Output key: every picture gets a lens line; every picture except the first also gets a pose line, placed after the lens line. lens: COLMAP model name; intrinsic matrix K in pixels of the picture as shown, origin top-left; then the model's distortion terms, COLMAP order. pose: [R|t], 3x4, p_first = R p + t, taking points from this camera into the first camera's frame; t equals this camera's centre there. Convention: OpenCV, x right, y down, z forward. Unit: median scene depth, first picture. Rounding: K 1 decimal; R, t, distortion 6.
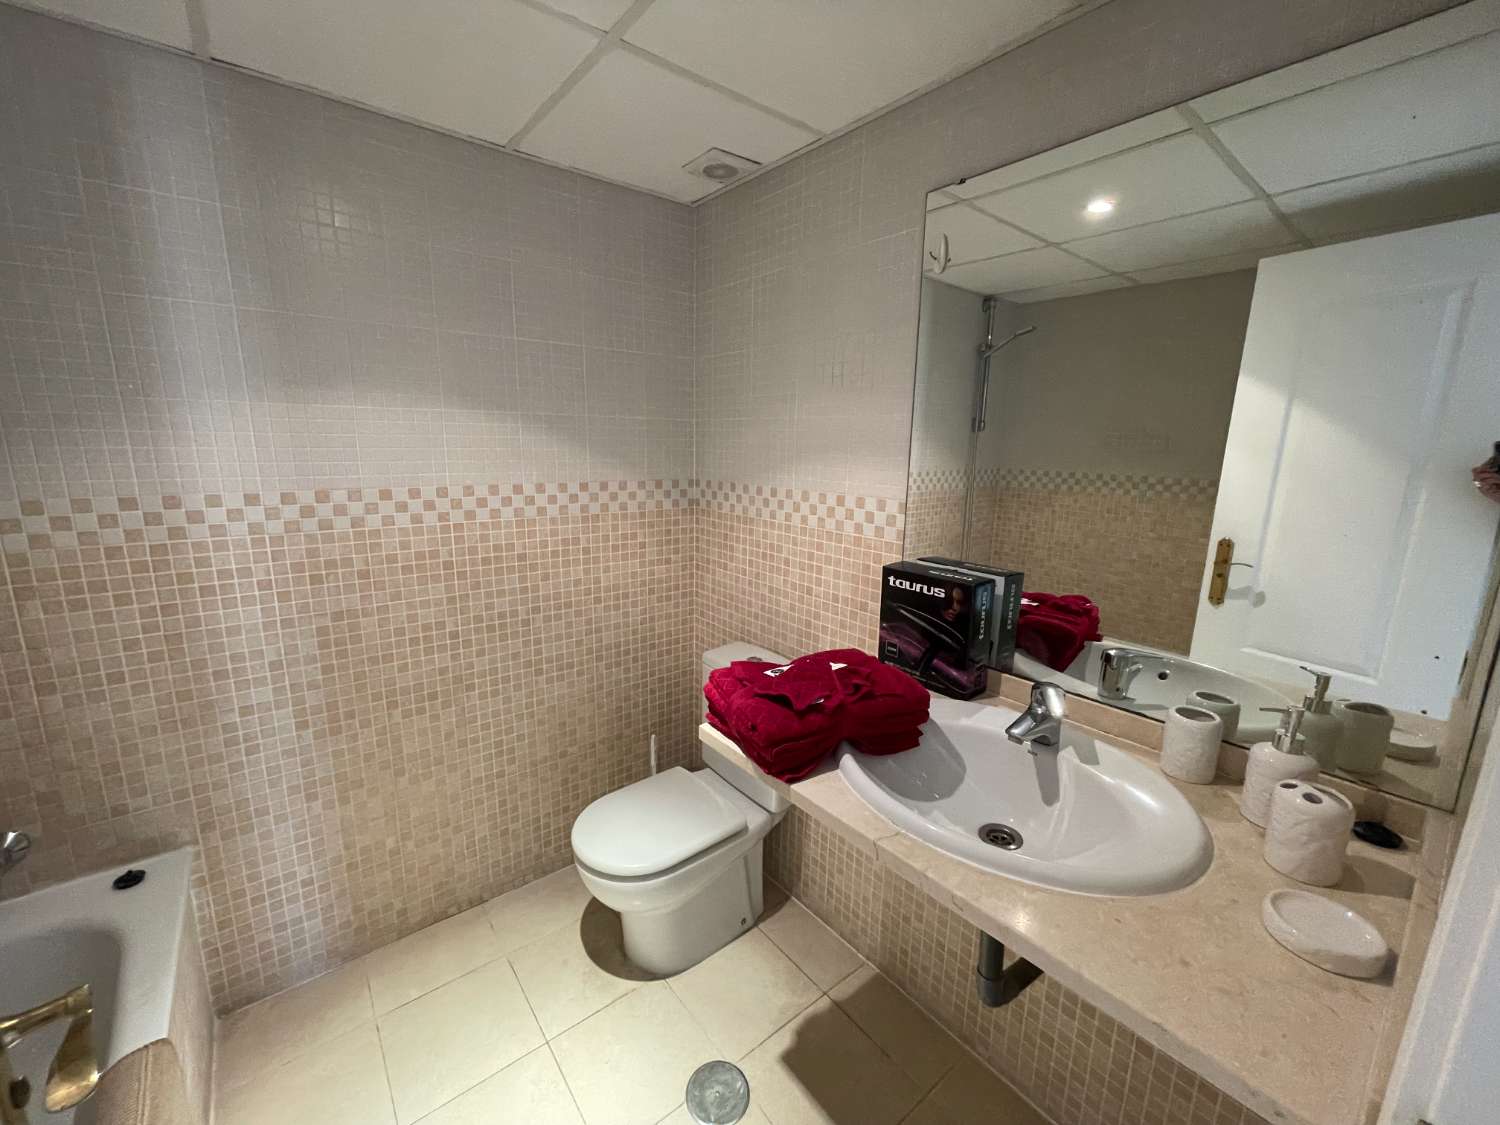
lens RADIAL K [[609.2, 0, 750.0], [0, 609.2, 562.5], [0, 0, 1]] dist [-0.002209, -0.000936]
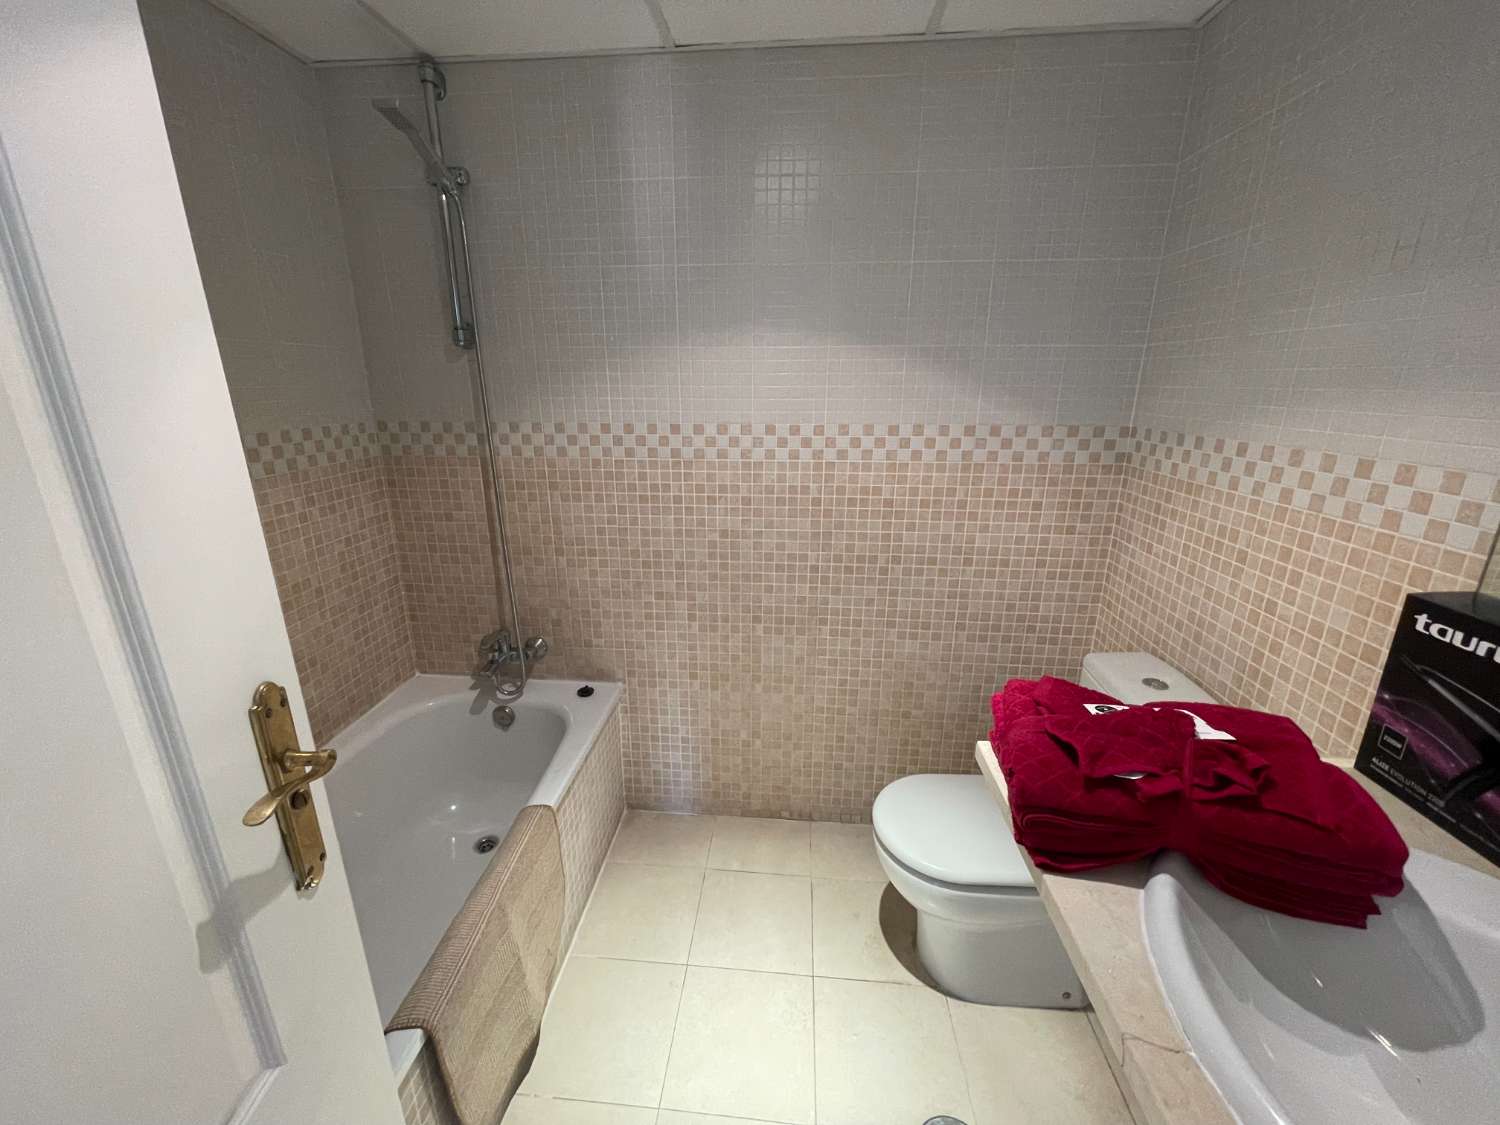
lens RADIAL K [[609.2, 0, 750.0], [0, 609.2, 562.5], [0, 0, 1]] dist [-0.002209, -0.000936]
pose [[0.711681, 0.182280, -0.678443, 0.138520], [-0.125405, 0.983203, 0.132612, -0.016368], [0.691219, -0.009298, 0.722585, 0.167206]]
